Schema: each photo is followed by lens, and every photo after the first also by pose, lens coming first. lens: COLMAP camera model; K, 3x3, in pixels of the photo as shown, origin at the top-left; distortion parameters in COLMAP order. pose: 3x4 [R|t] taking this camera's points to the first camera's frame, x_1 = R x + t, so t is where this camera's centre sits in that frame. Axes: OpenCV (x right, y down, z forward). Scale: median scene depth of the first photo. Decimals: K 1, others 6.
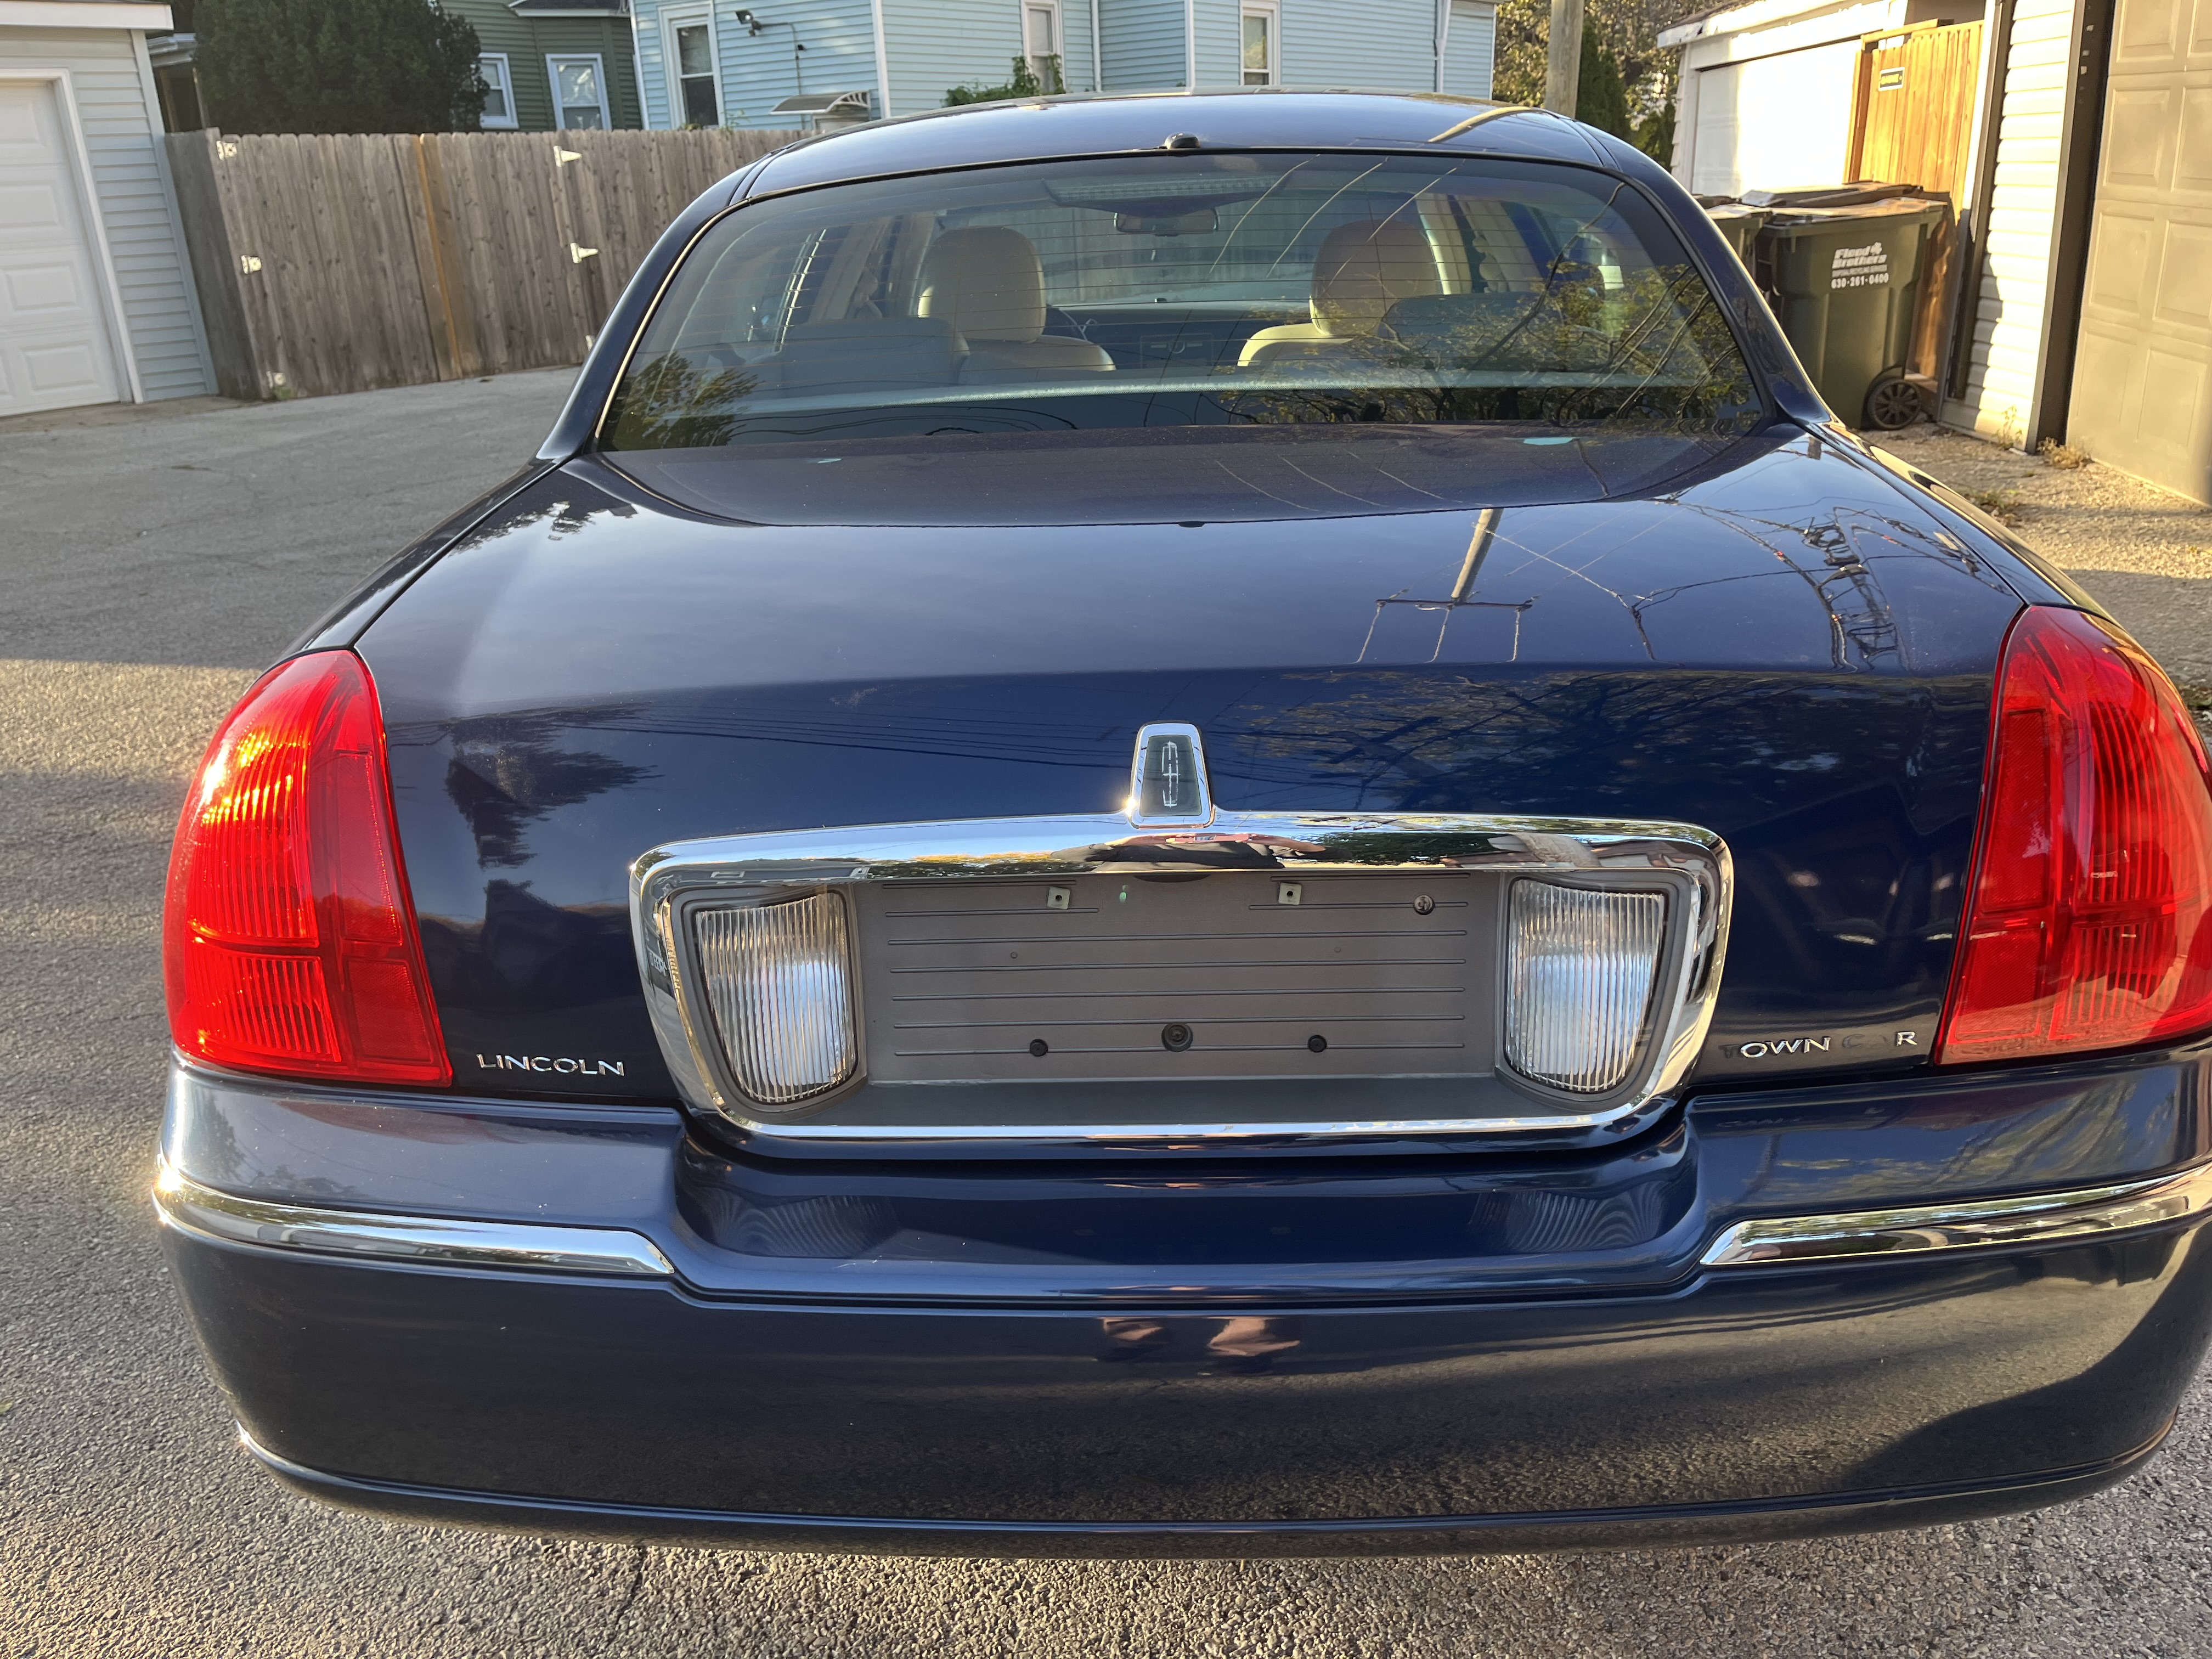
lens RADIAL K [[1720.3, 0, 1097.3], [0, 1720.3, 816.6], [0, 0, 1]] dist [0.055436, -0.085921]
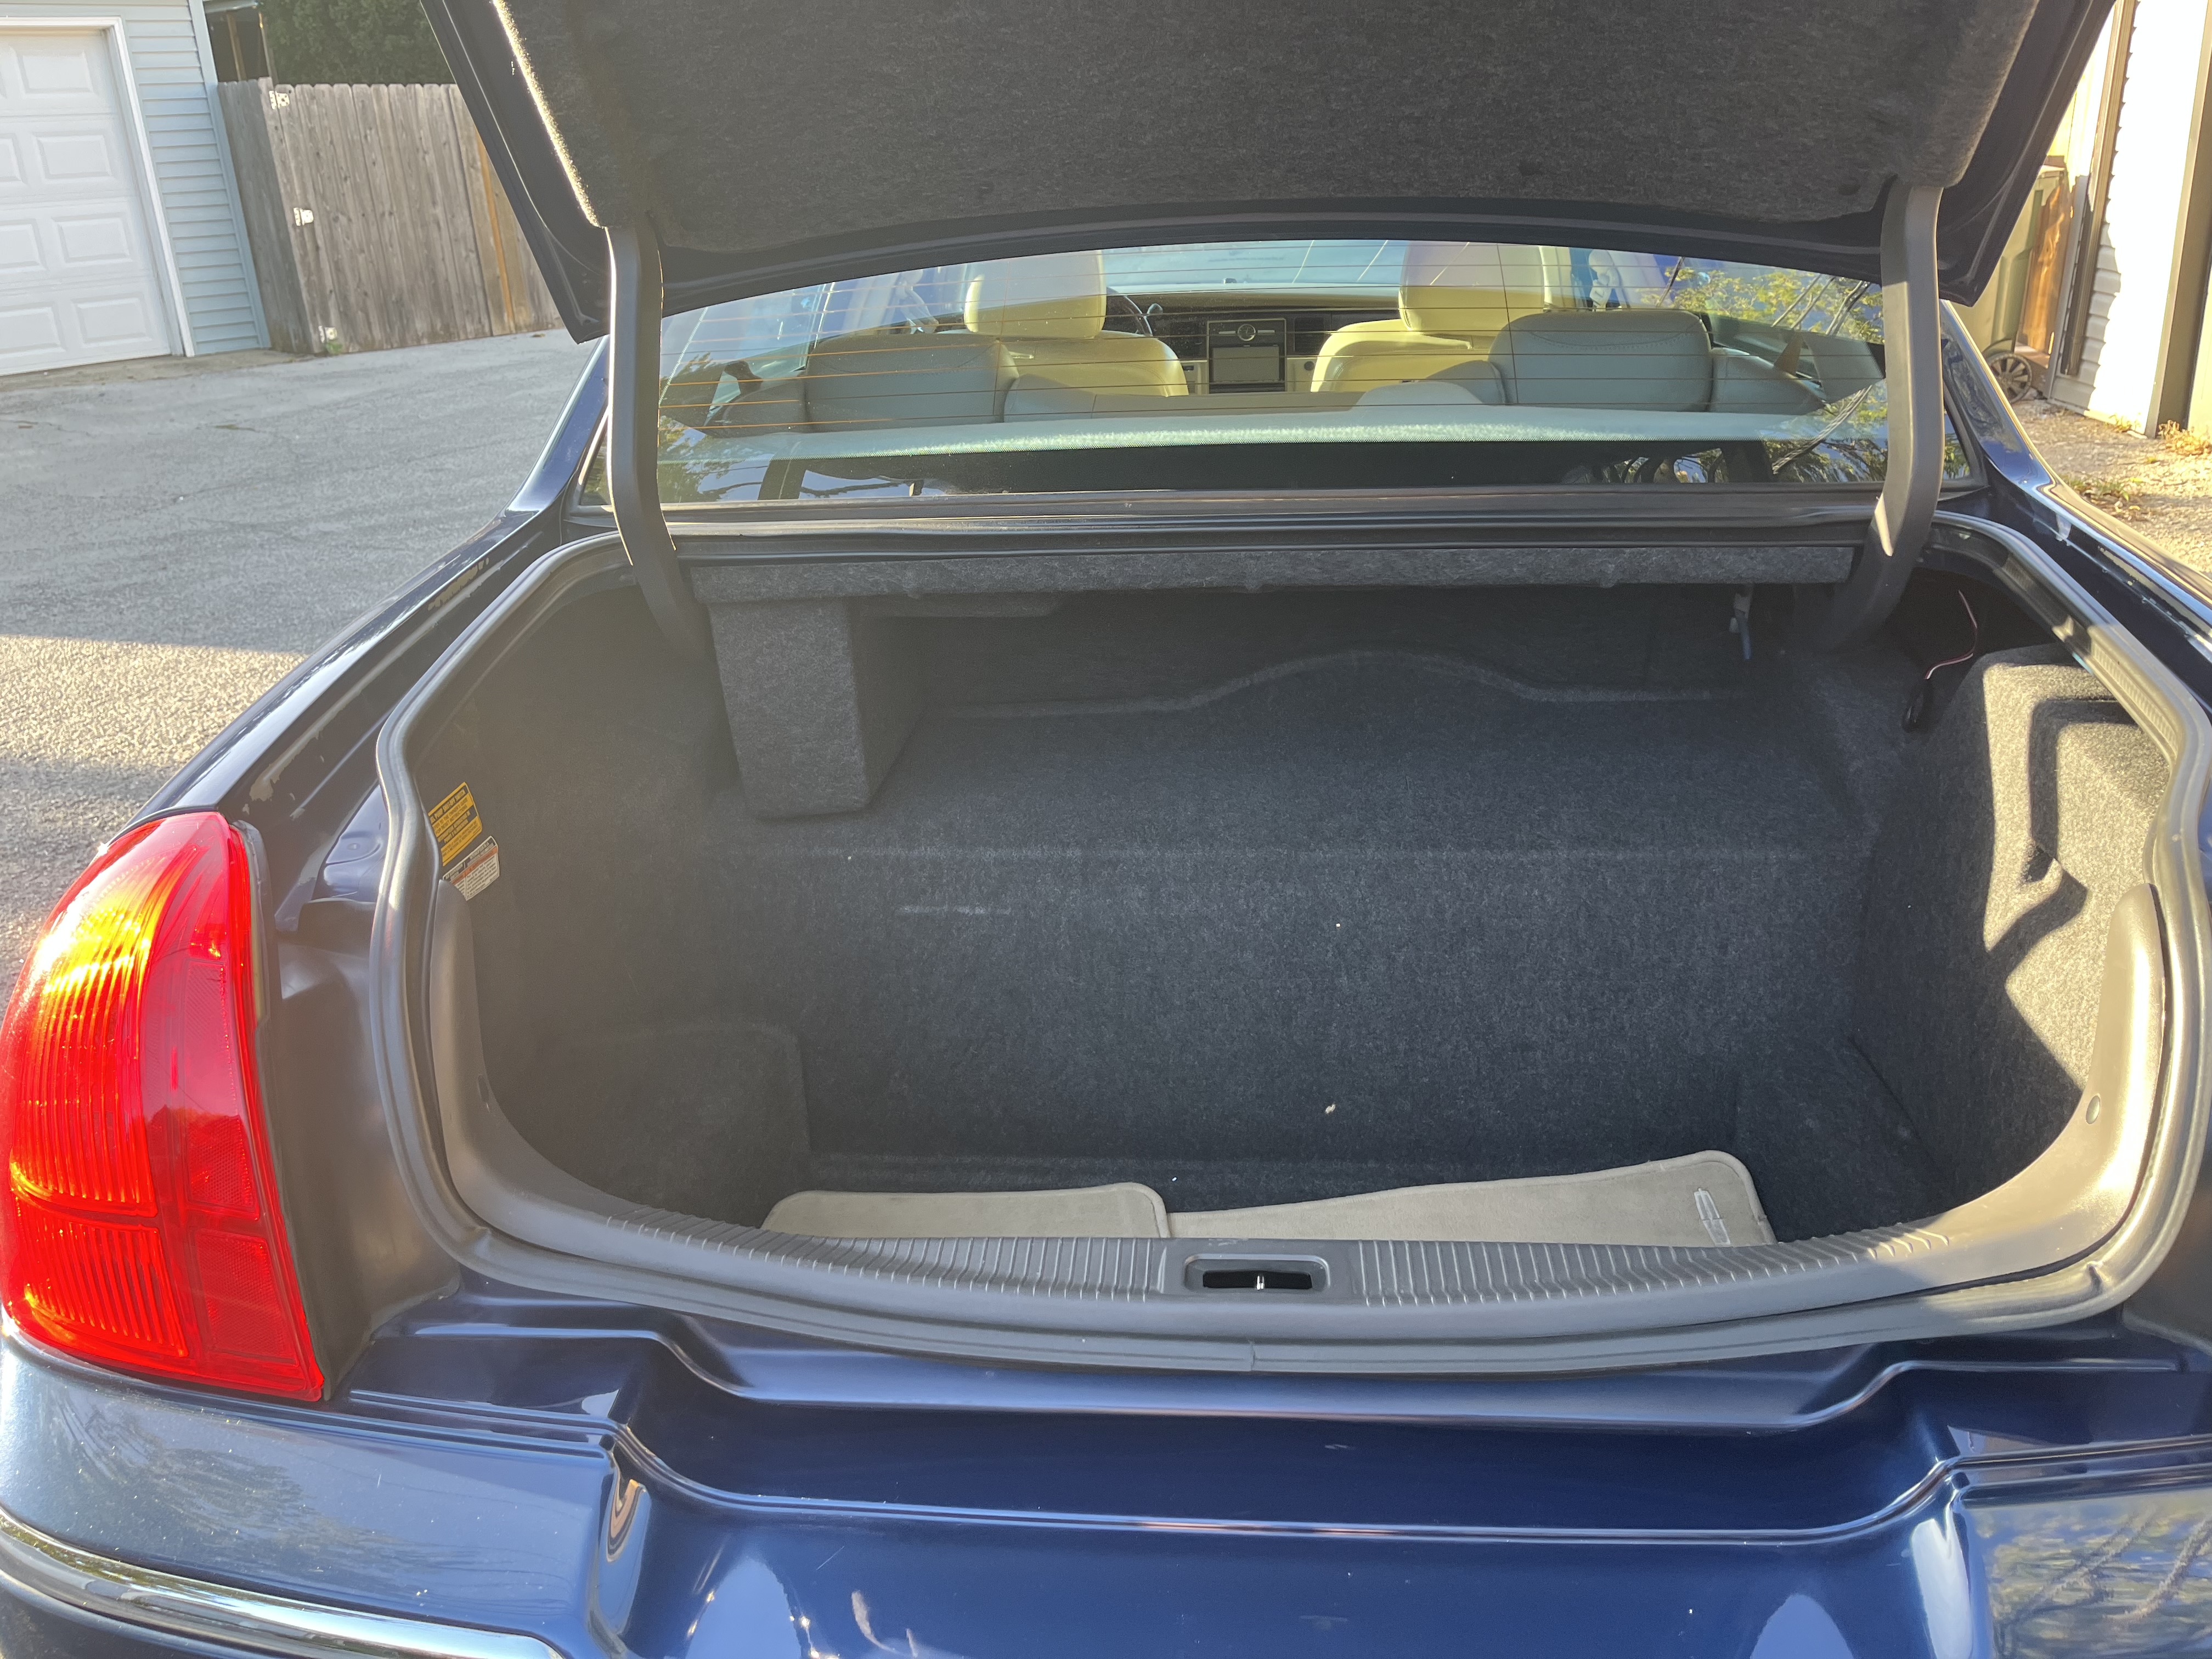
lens RADIAL K [[1720.3, 0, 1094.4], [0, 1720.3, 782.3], [0, 0, 1]] dist [0.055436, -0.085921]
pose [[0.999303, 0.017430, -0.033017, -0.000762], [-0.017082, 0.999796, 0.010810, -0.019545], [0.033198, -0.010238, 0.999396, 0.034048]]
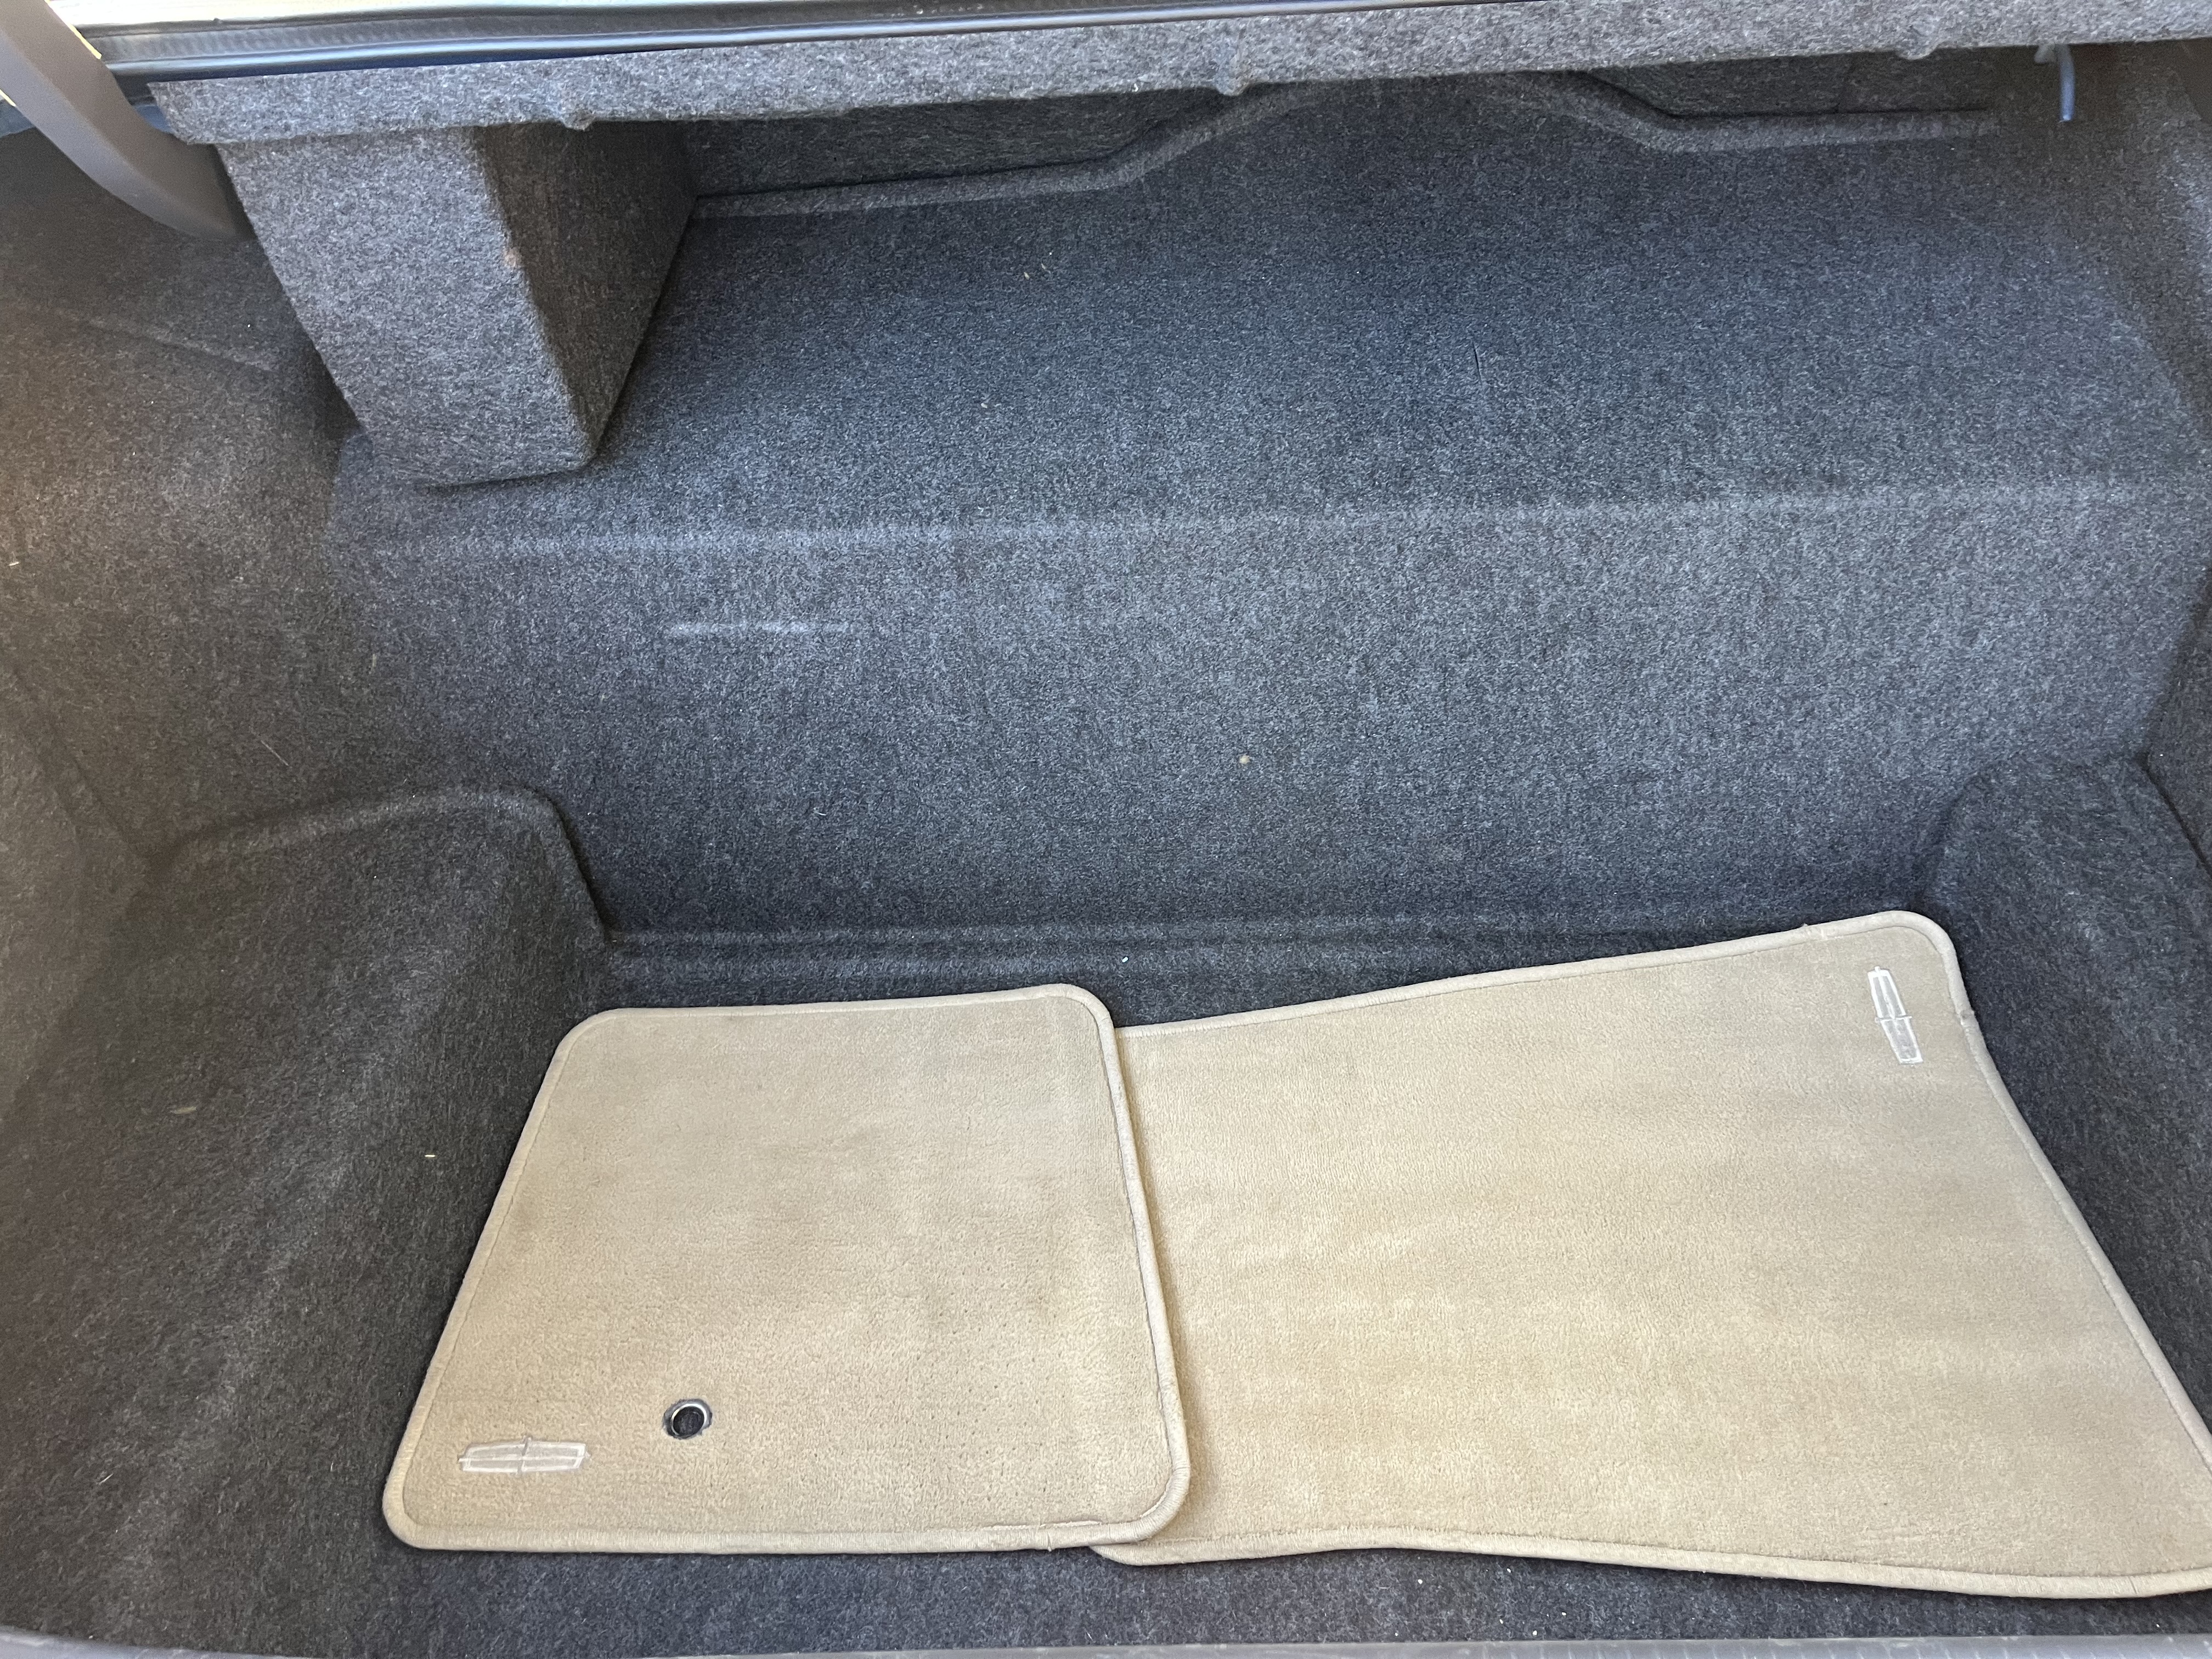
lens RADIAL K [[1720.3, 0, 1104.1], [0, 1720.3, 853.9], [0, 0, 1]] dist [0.055436, -0.085921]
pose [[0.999377, -0.035257, 0.001692, 0.007297], [0.030818, 0.894900, 0.445202, -0.120473], [-0.017211, -0.444872, 0.895429, 0.374437]]
